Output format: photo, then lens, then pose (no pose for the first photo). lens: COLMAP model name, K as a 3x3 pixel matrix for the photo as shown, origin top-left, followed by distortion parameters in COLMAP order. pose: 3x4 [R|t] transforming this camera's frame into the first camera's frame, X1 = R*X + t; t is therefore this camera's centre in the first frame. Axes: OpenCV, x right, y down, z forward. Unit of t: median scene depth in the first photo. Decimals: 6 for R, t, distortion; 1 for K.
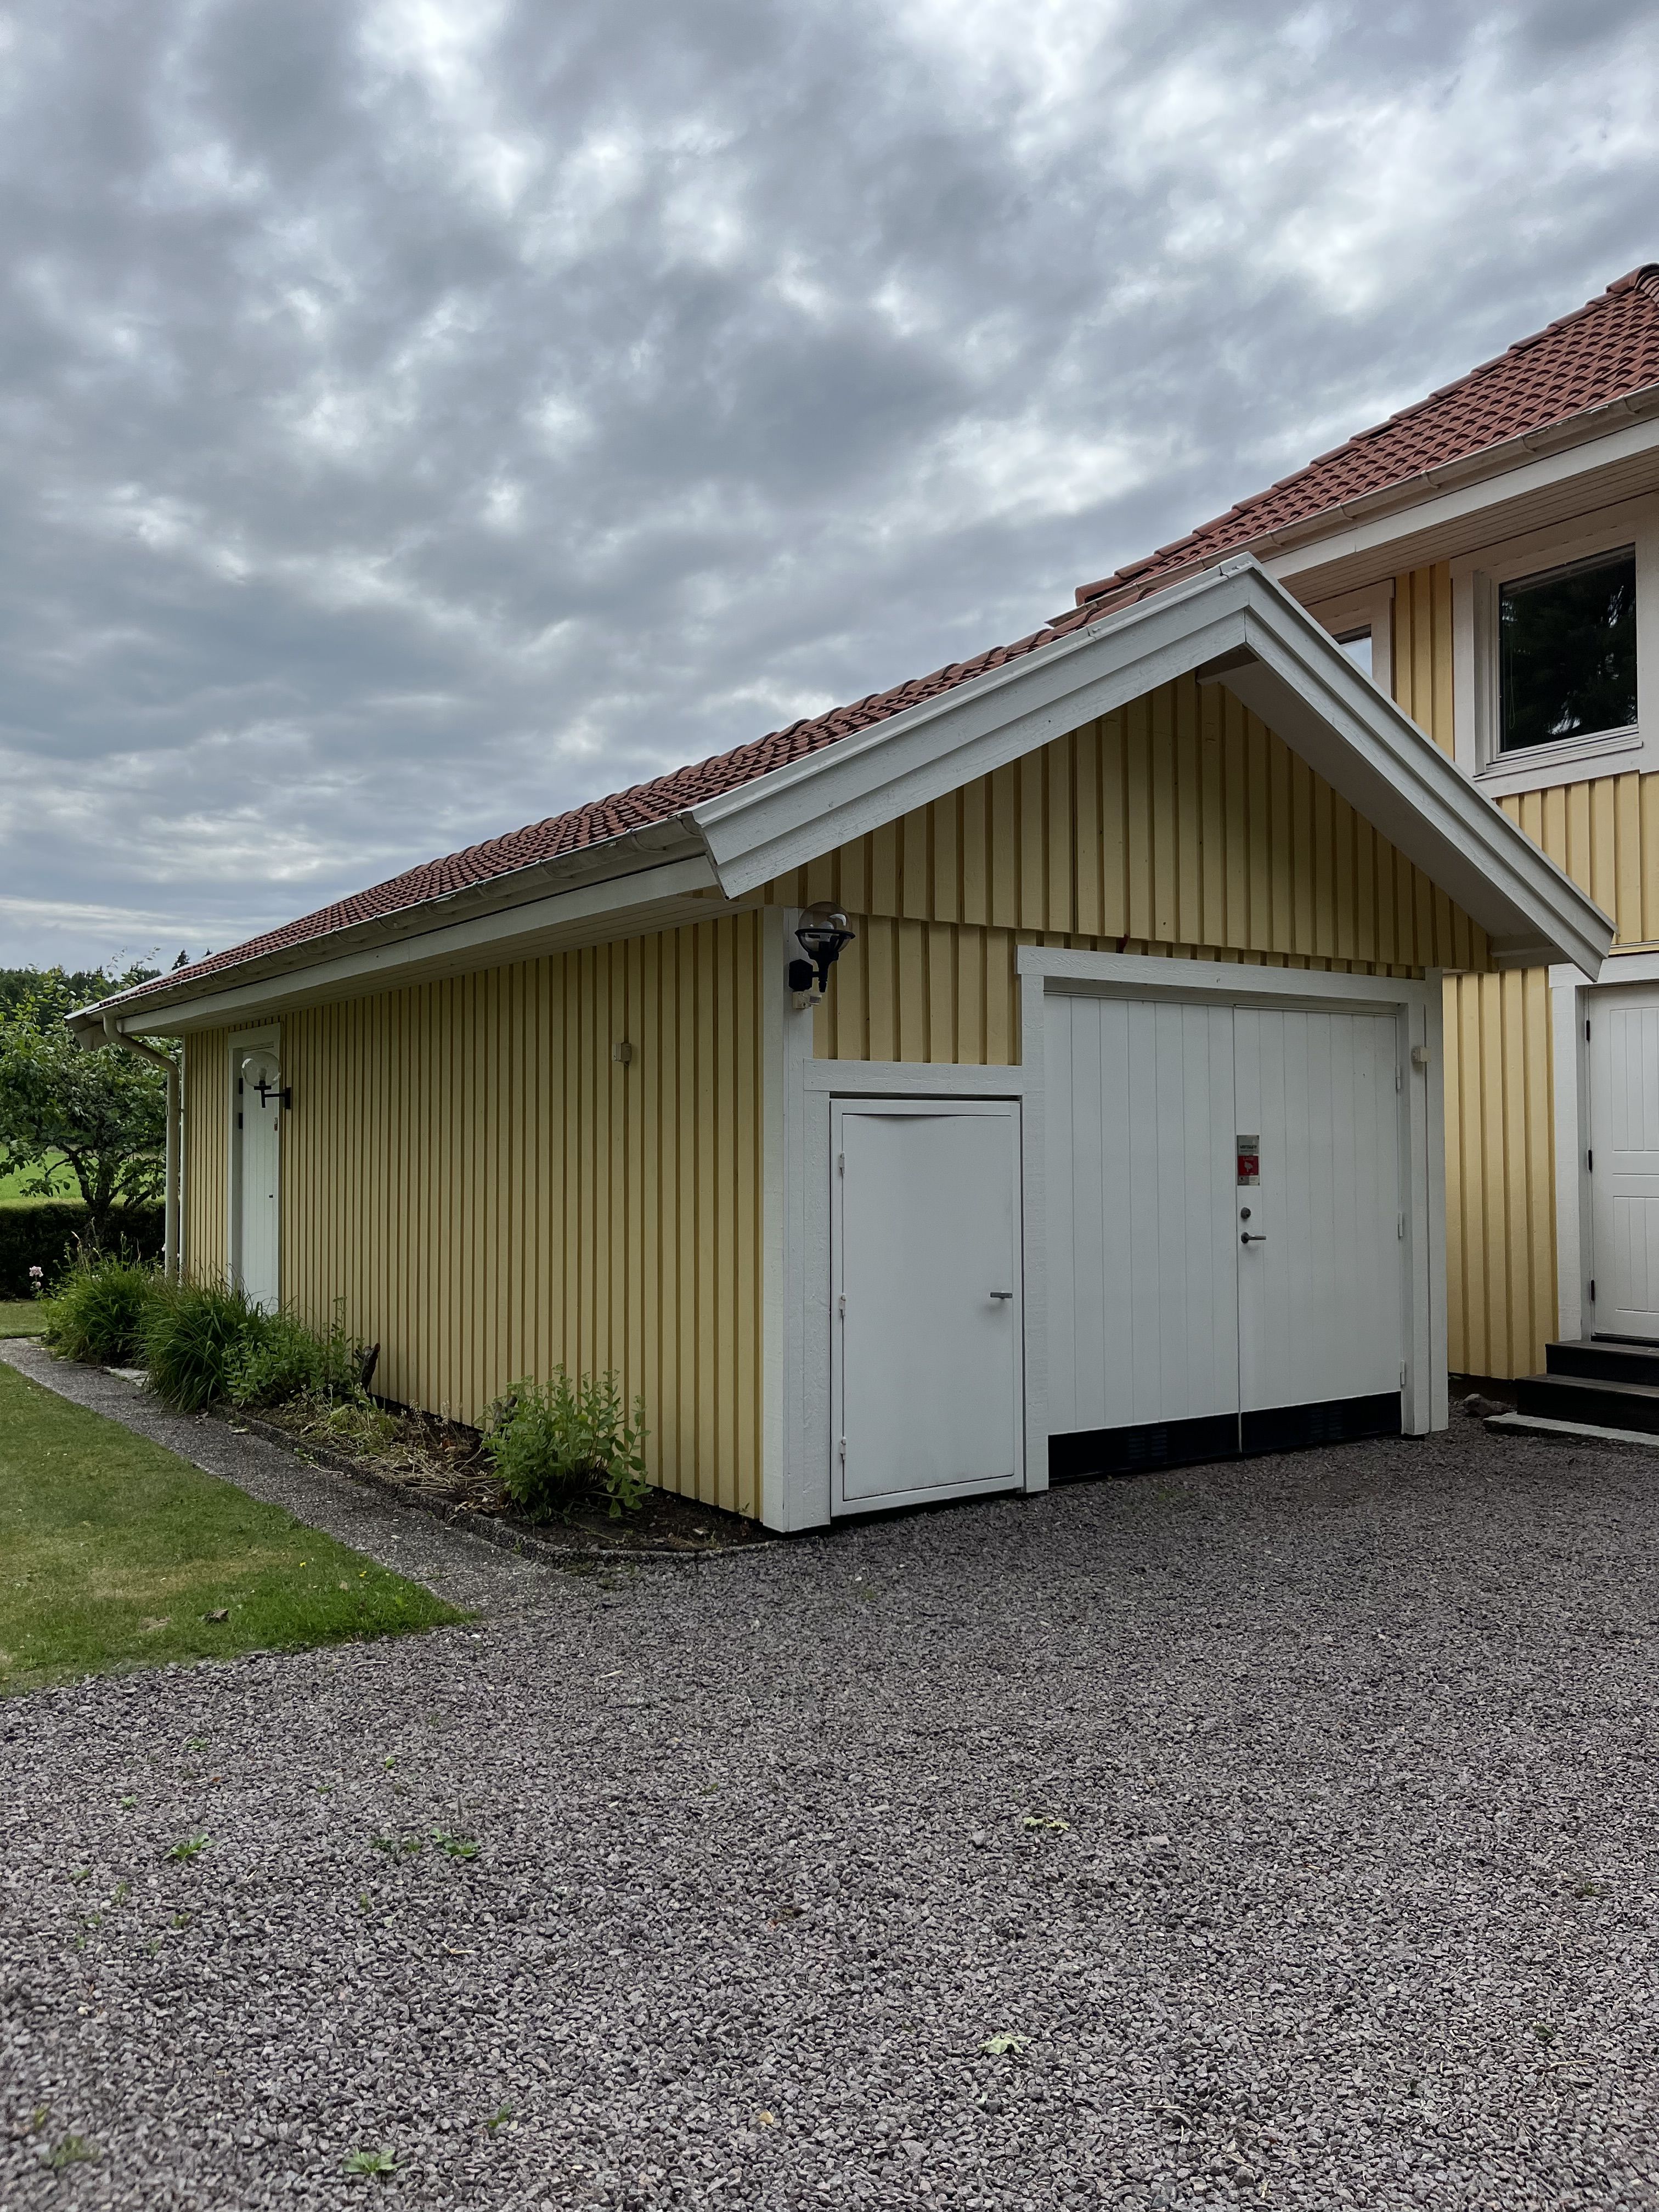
lens RADIAL K [[1682.7, 0, 829.5], [0, 1682.7, 1106.0], [0, 0, 1]] dist [0.006607, -0.000970]
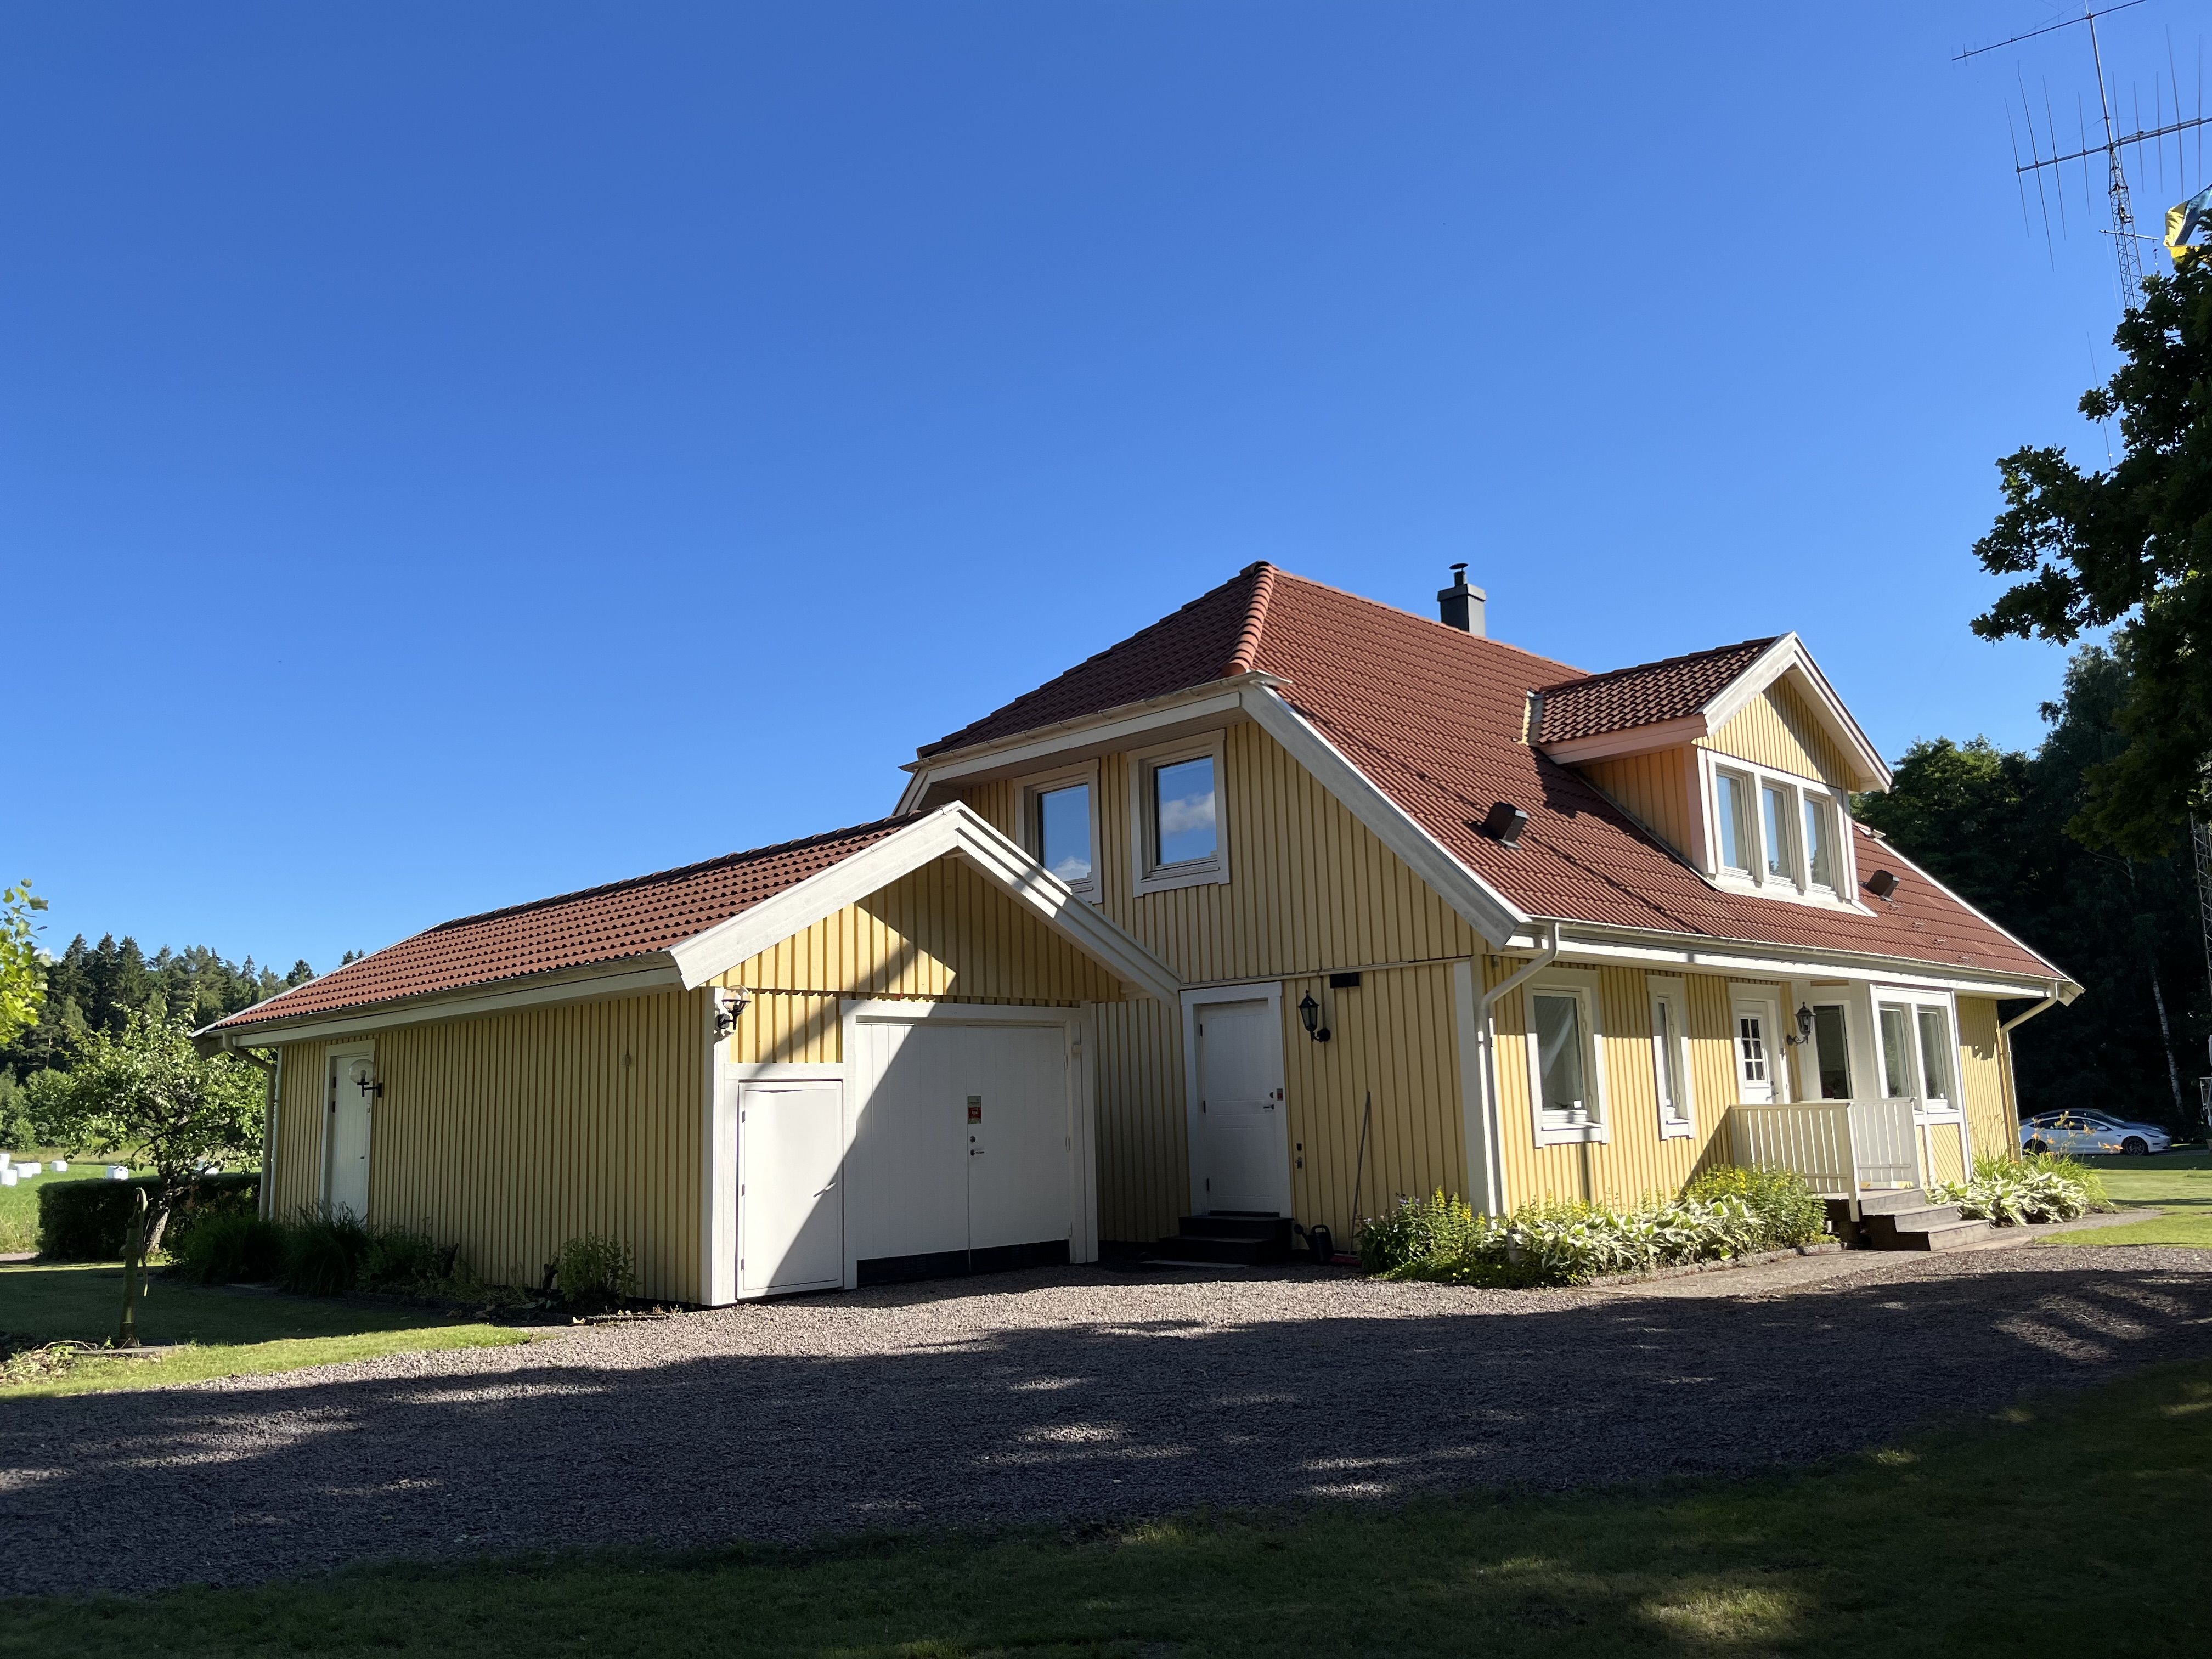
lens RADIAL K [[1682.7, 0, 1106.0], [0, 1682.7, 829.5], [0, 0, 1]] dist [0.006607, -0.000970]
pose [[0.982778, 0.002267, 0.184775, 0.049231], [0.024794, 0.989266, -0.144010, -0.002721], [-0.183118, 0.146111, 0.972173, -0.881611]]
